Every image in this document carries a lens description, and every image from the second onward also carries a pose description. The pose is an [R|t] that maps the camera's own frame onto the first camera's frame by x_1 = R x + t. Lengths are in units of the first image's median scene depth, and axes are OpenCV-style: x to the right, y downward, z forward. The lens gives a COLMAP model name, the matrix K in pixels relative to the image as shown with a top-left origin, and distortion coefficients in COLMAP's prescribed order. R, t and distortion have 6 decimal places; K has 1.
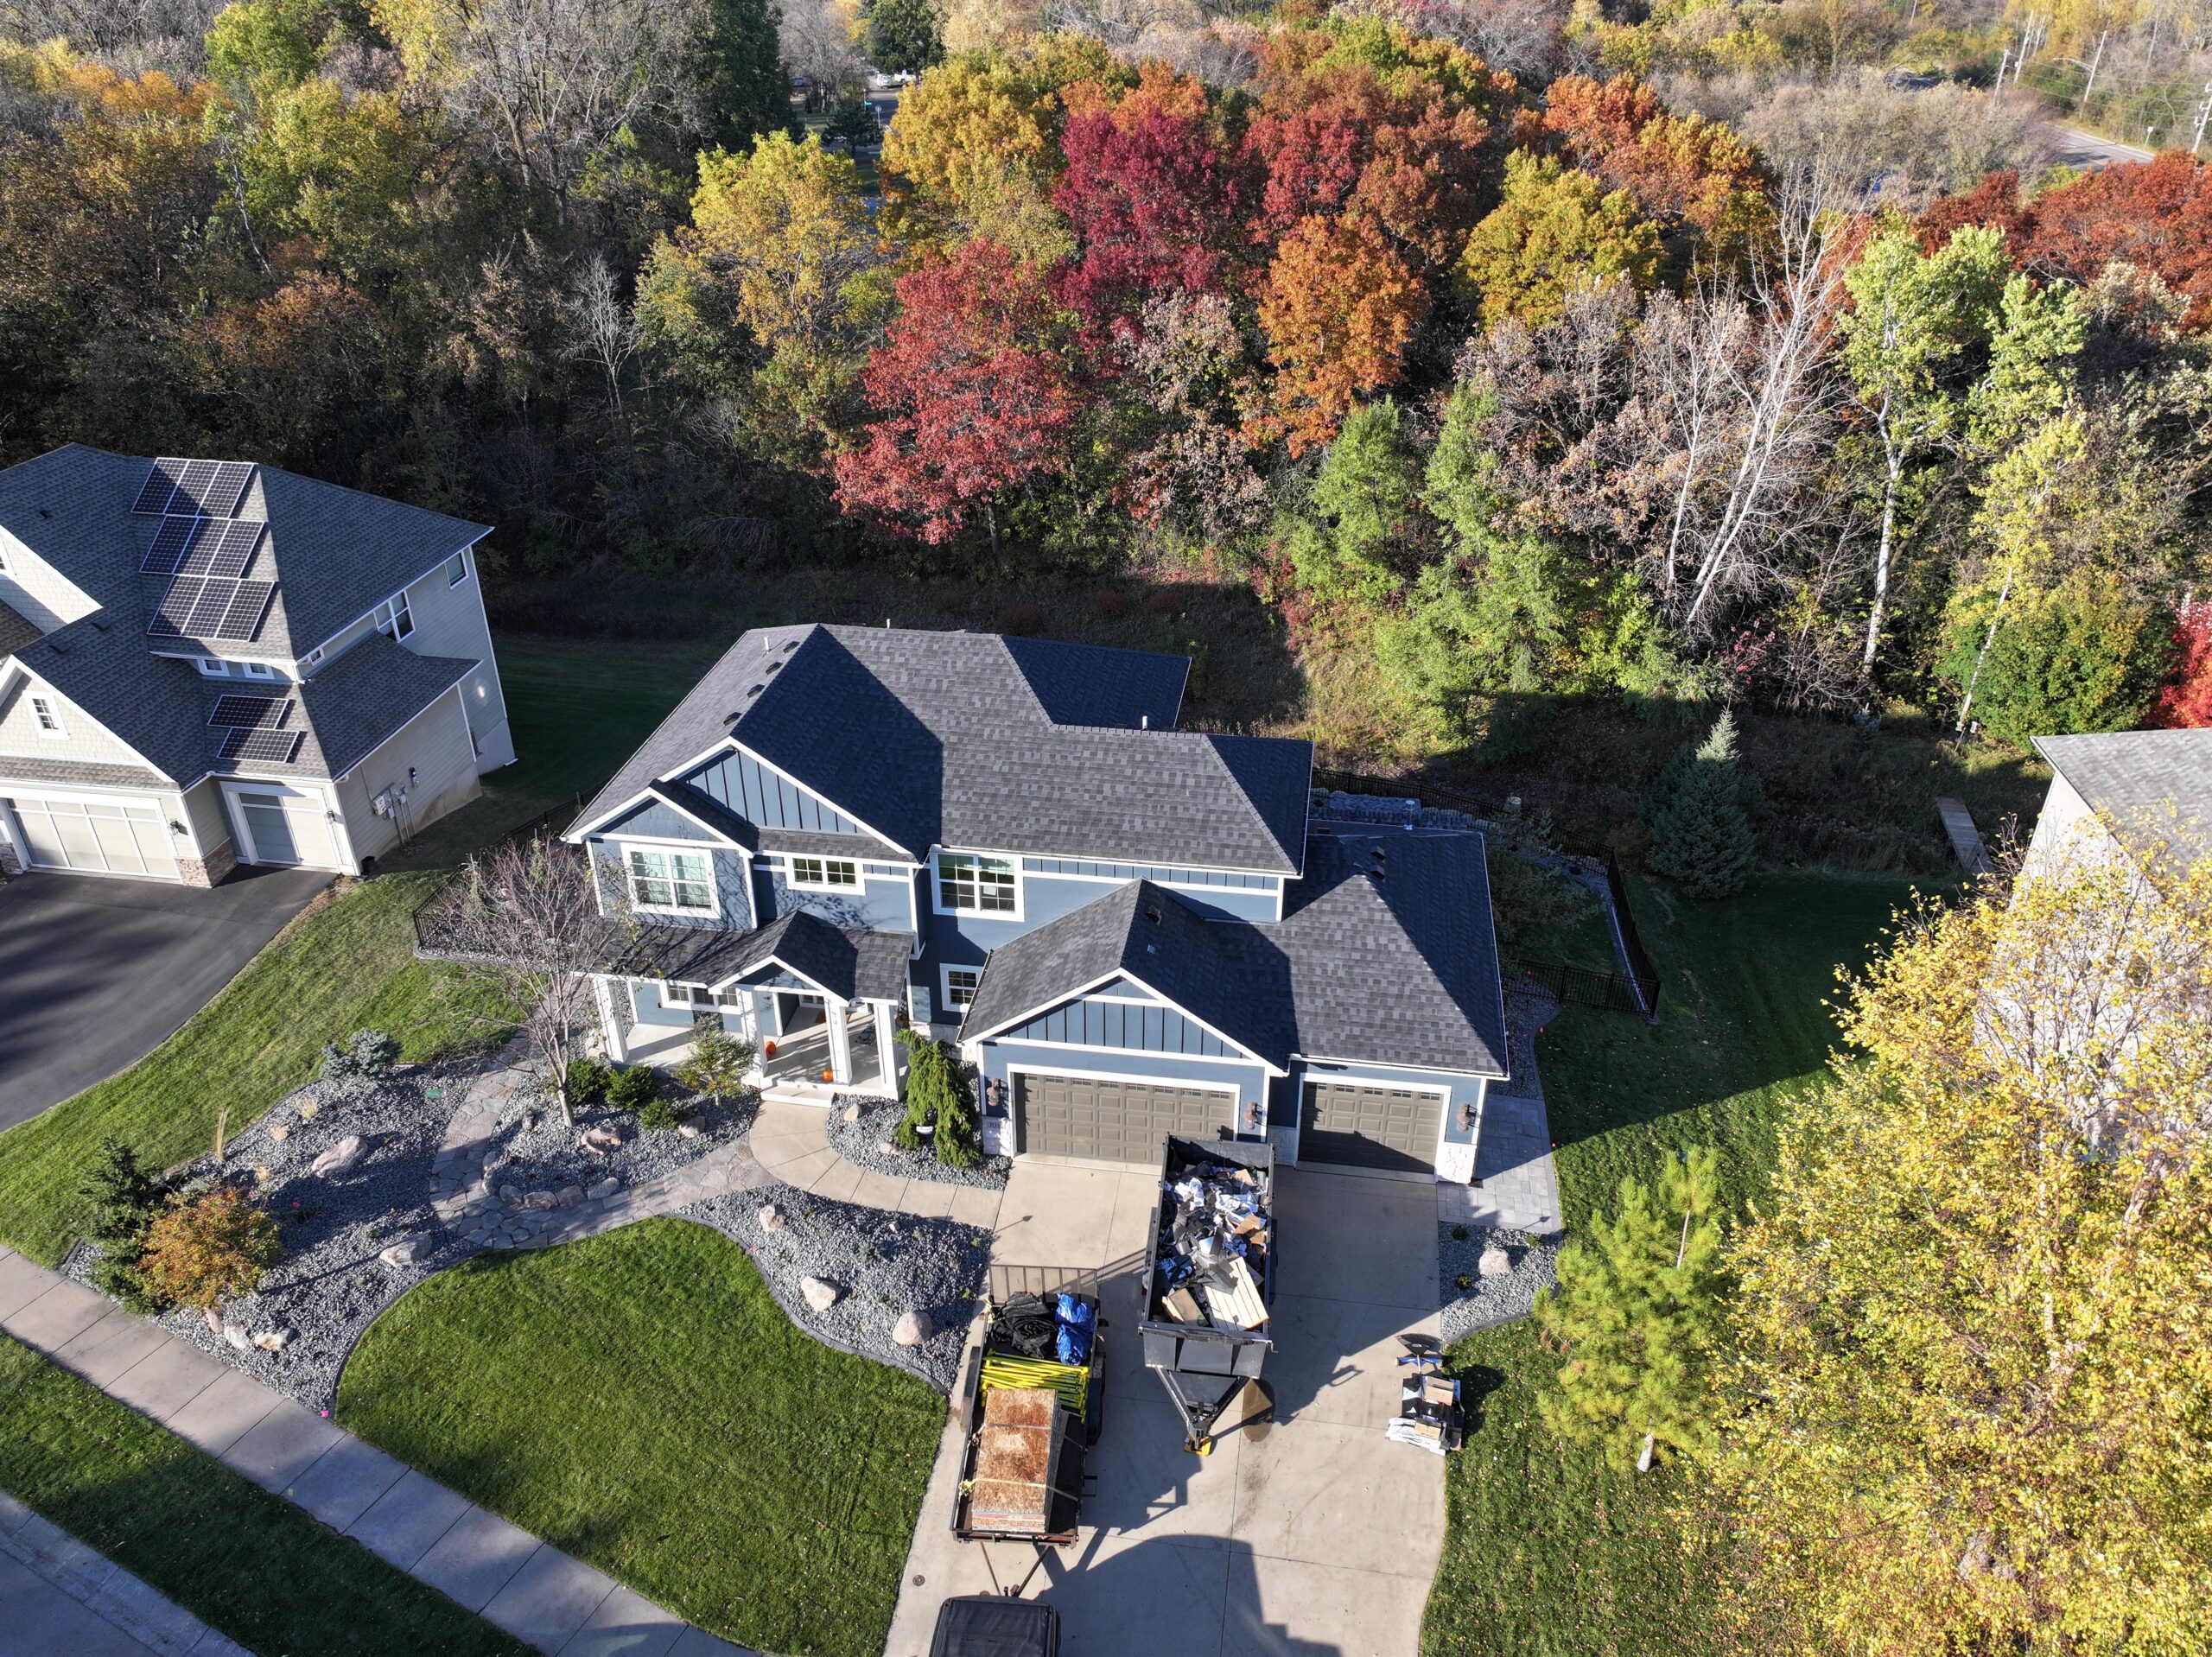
lens RADIAL K [[1550.2, 0, 1105.6], [0, 1550.2, 822.4], [0, 0, 1]] dist [0.003686, 0.006220]
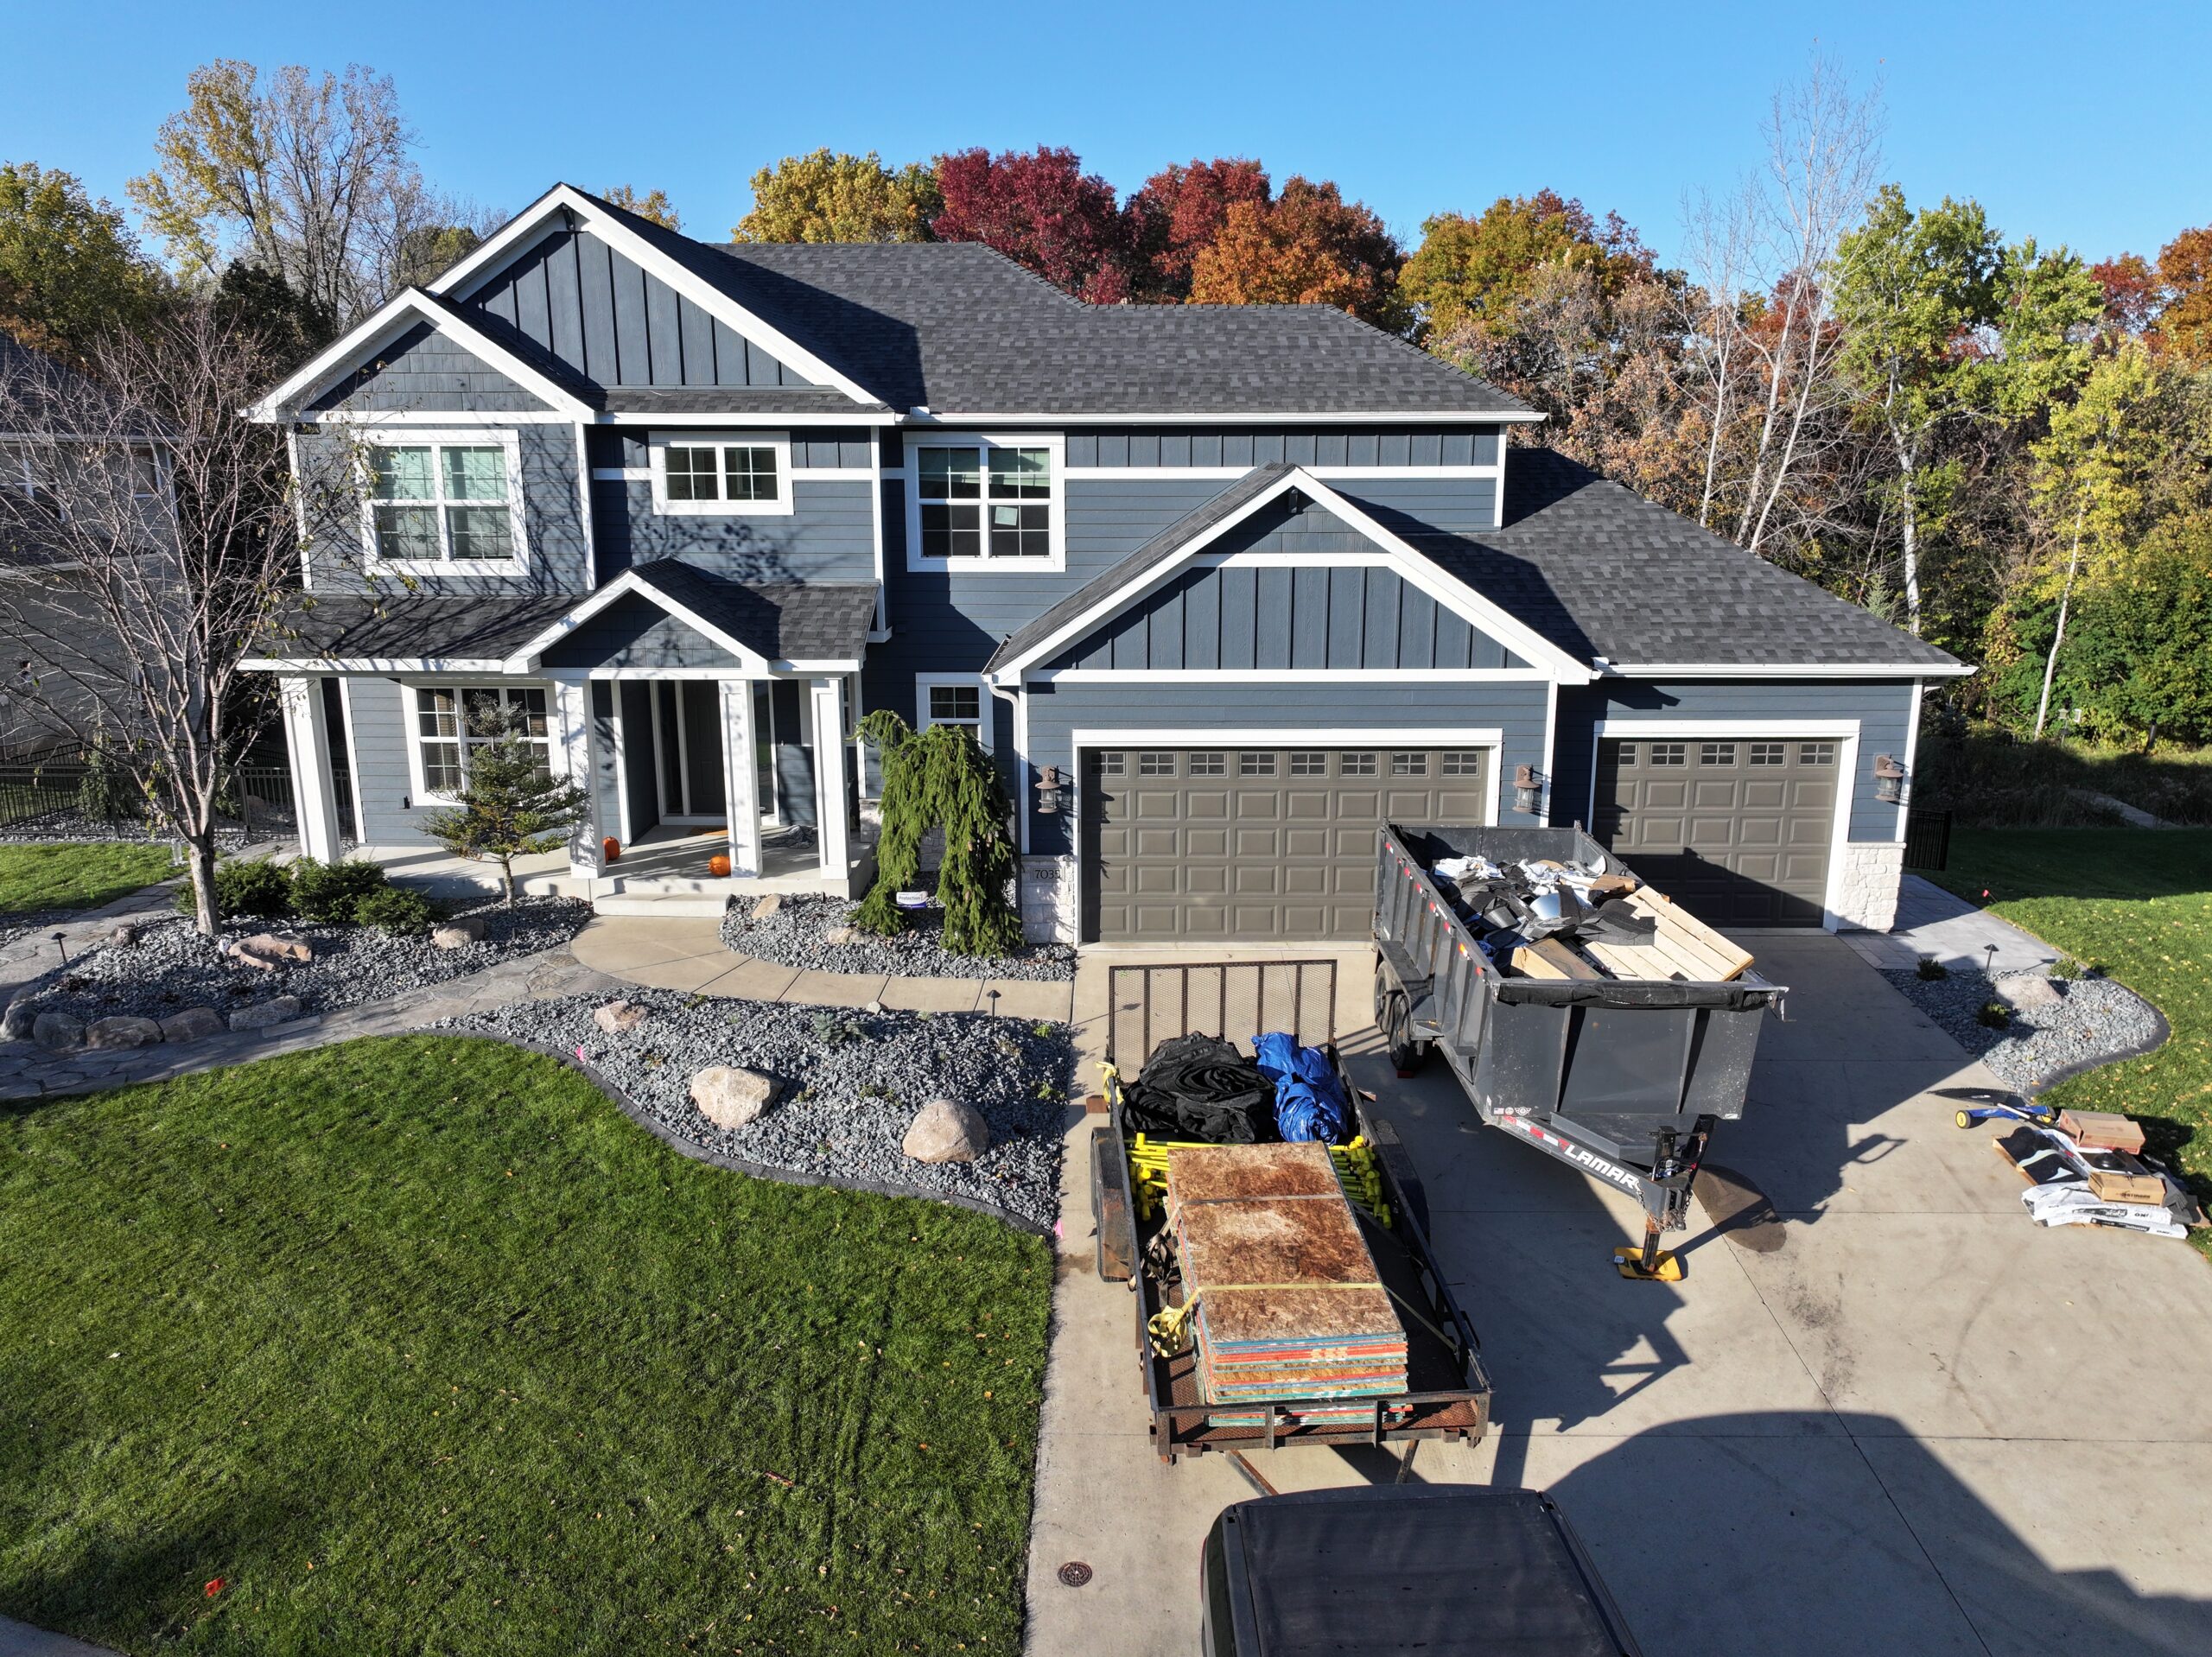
lens RADIAL K [[1550.2, 0, 1105.6], [0, 1550.2, 822.4], [0, 0, 1]] dist [0.003686, 0.006220]
pose [[0.991034, -0.031405, 0.129869, -0.121018], [0.066853, 0.958118, -0.278461, 0.332034], [-0.115685, 0.284647, 0.951627, 0.480977]]
